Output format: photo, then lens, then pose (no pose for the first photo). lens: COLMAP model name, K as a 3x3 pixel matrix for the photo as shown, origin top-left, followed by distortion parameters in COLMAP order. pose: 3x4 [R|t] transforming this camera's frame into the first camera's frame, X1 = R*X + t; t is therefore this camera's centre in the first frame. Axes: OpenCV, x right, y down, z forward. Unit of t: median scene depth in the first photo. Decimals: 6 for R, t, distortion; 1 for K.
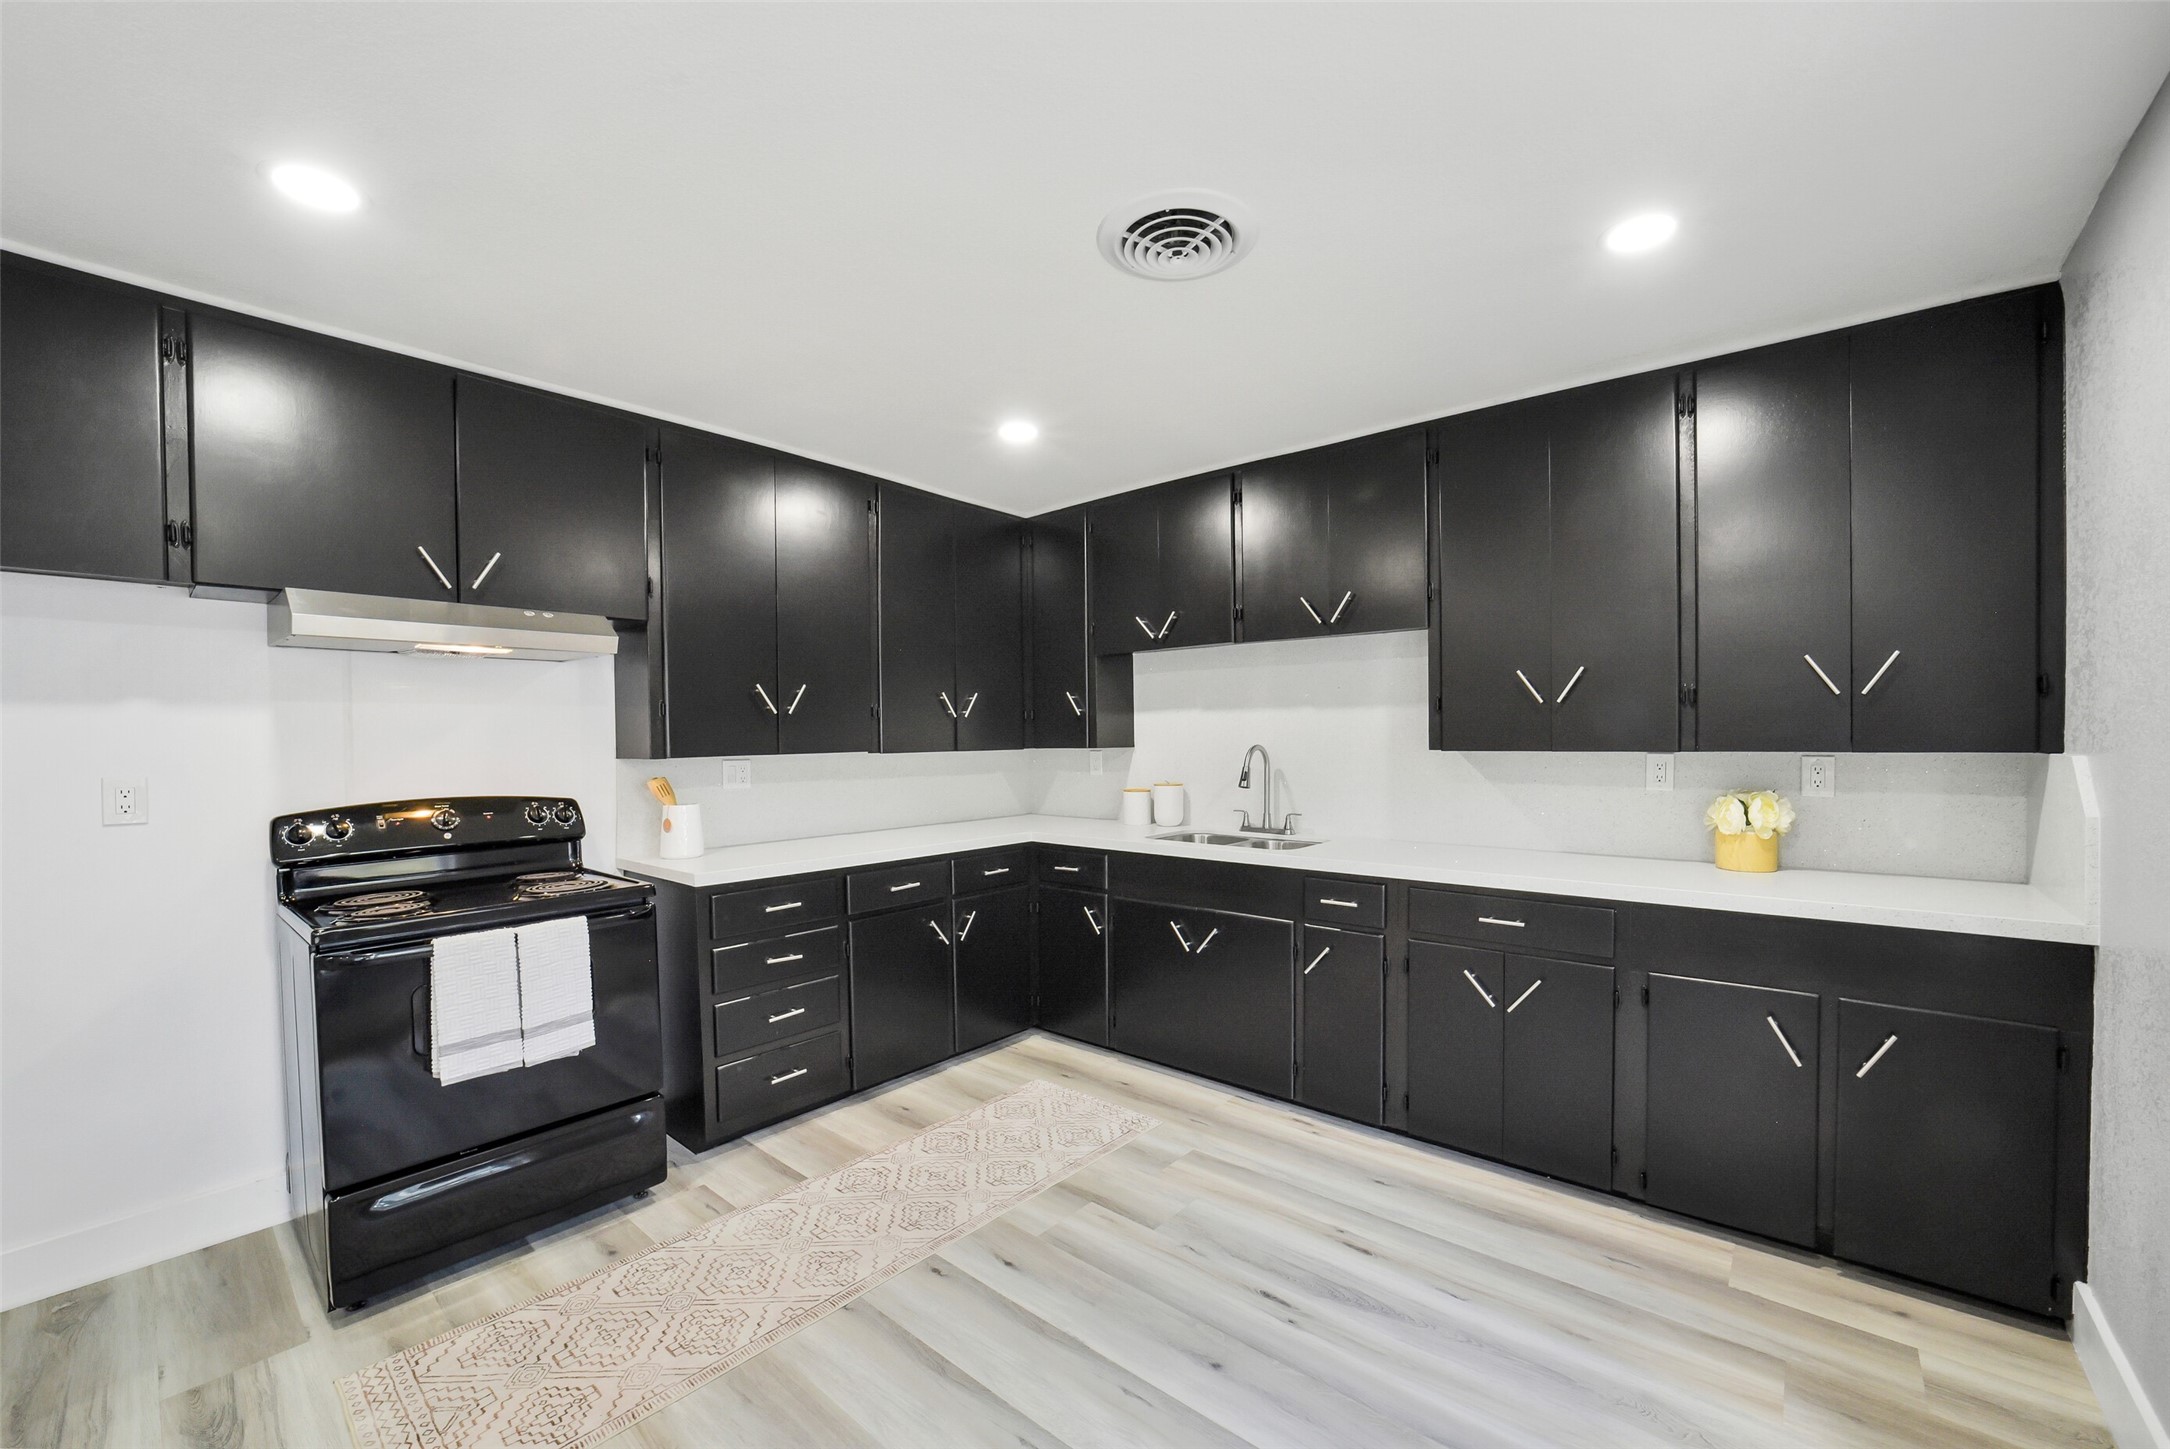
lens RADIAL K [[855.3, 0, 1095.9], [0, 855.3, 761.1], [0, 0, 1]] dist [-0.030127, 0.005377]
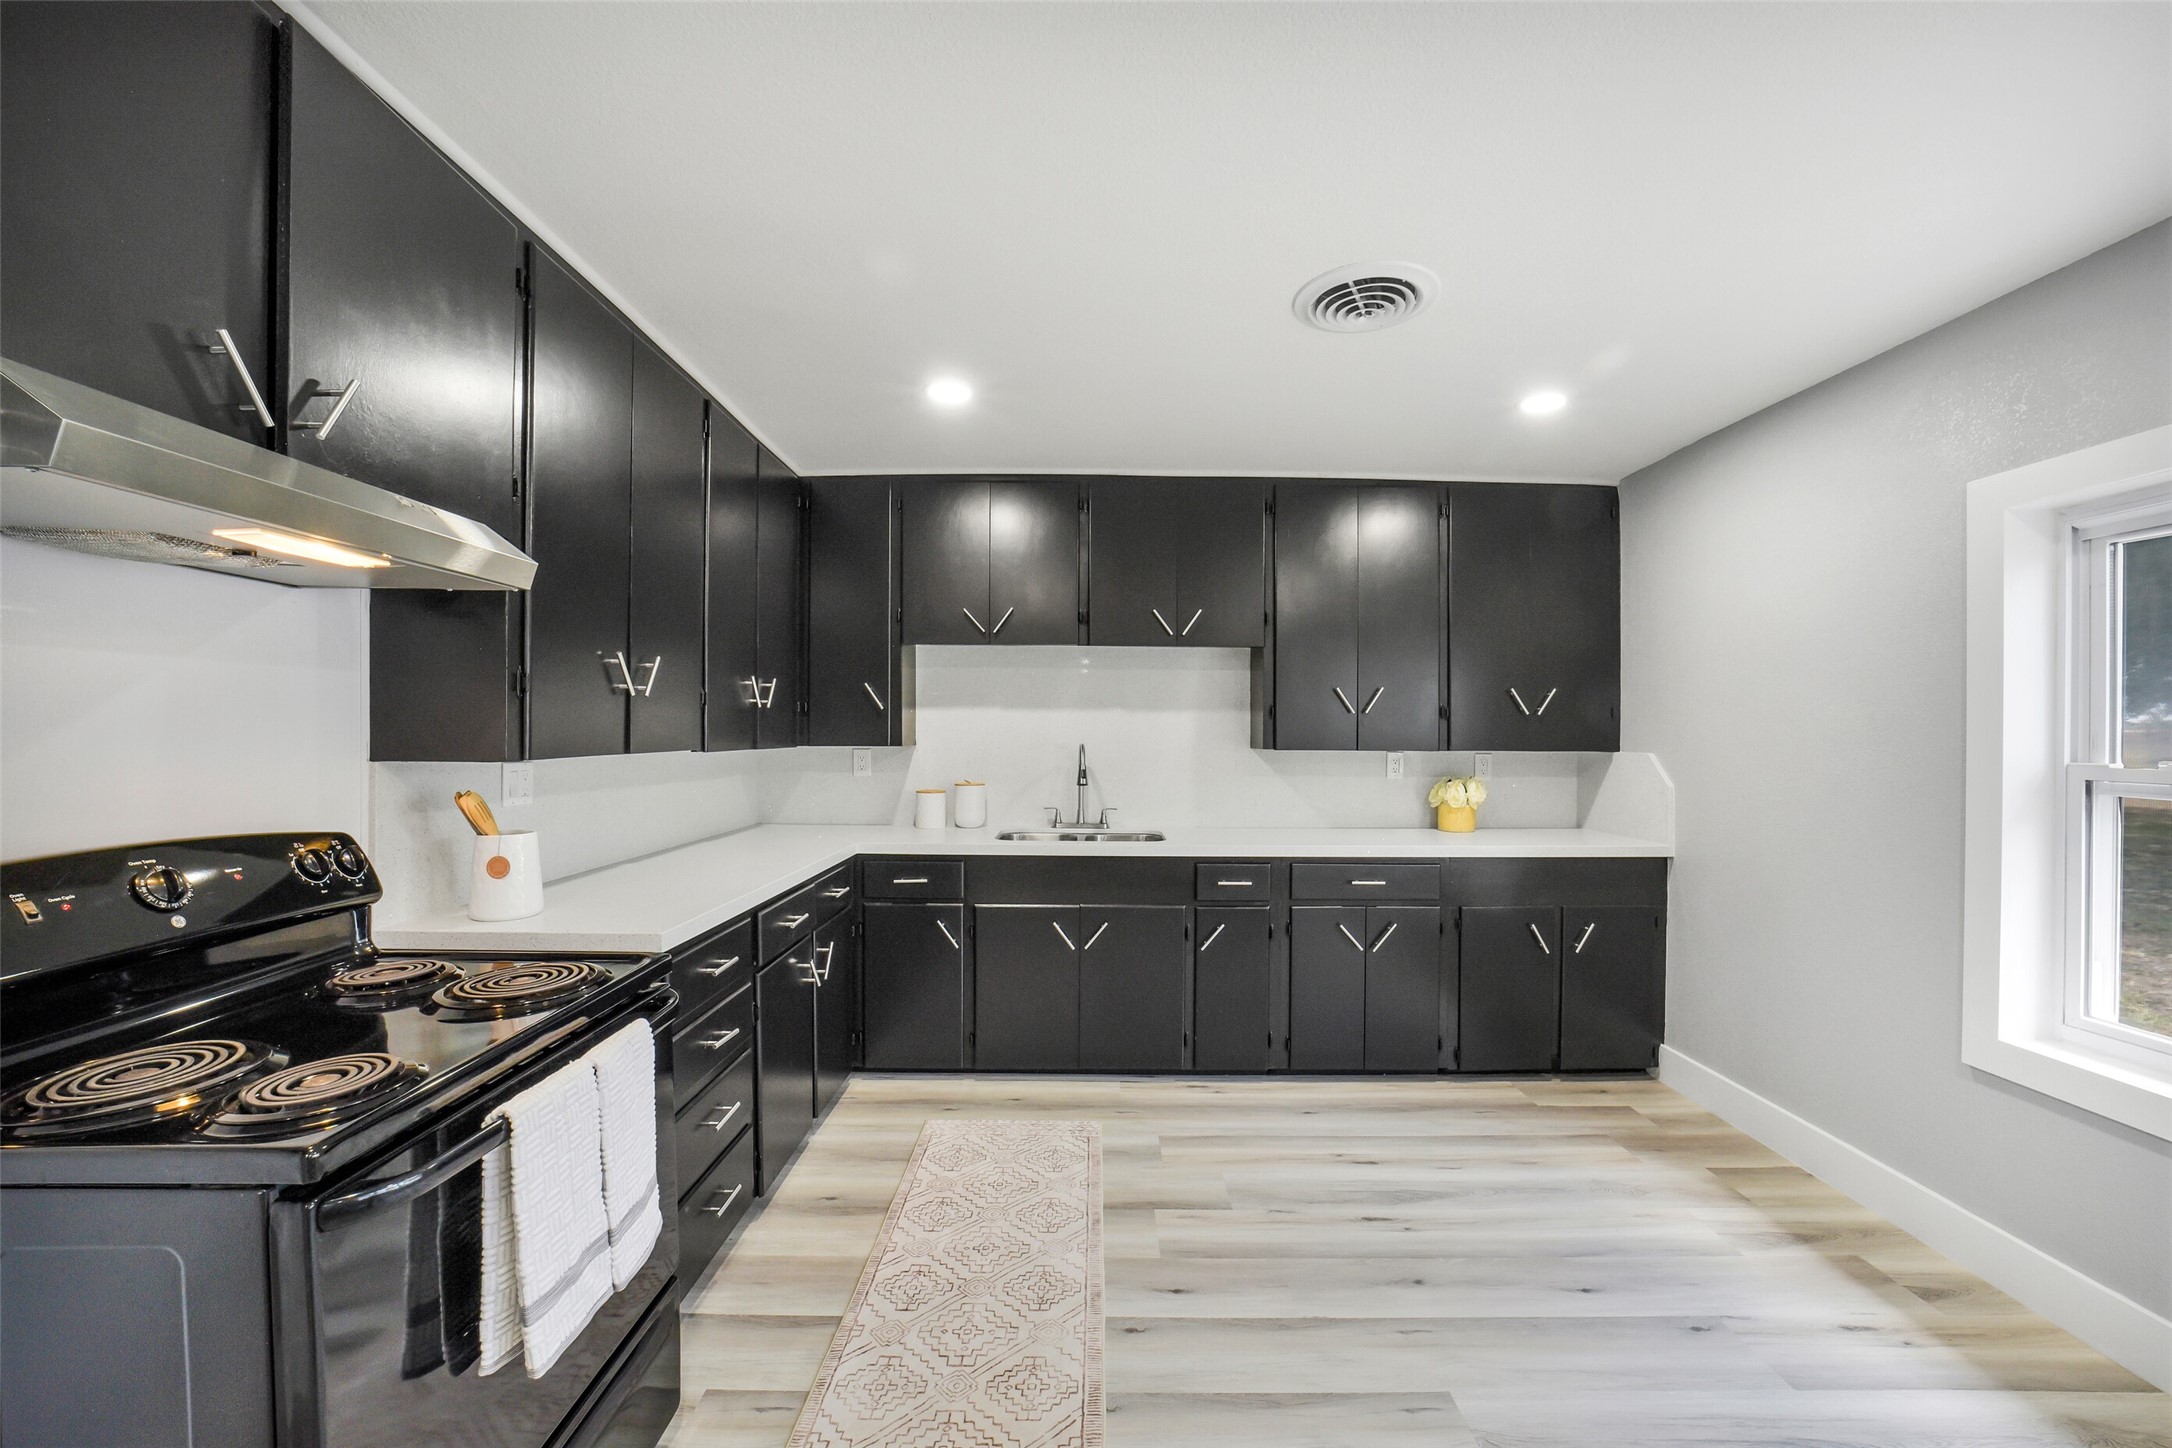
lens RADIAL K [[856.1, 0, 1092.6], [0, 856.1, 741.8], [0, 0, 1]] dist [-0.030127, 0.005377]
pose [[0.759236, 0.006999, 0.650777, -0.565152], [0.004735, 0.999856, -0.016277, -0.004462], [-0.650798, 0.015440, 0.759094, 0.236591]]
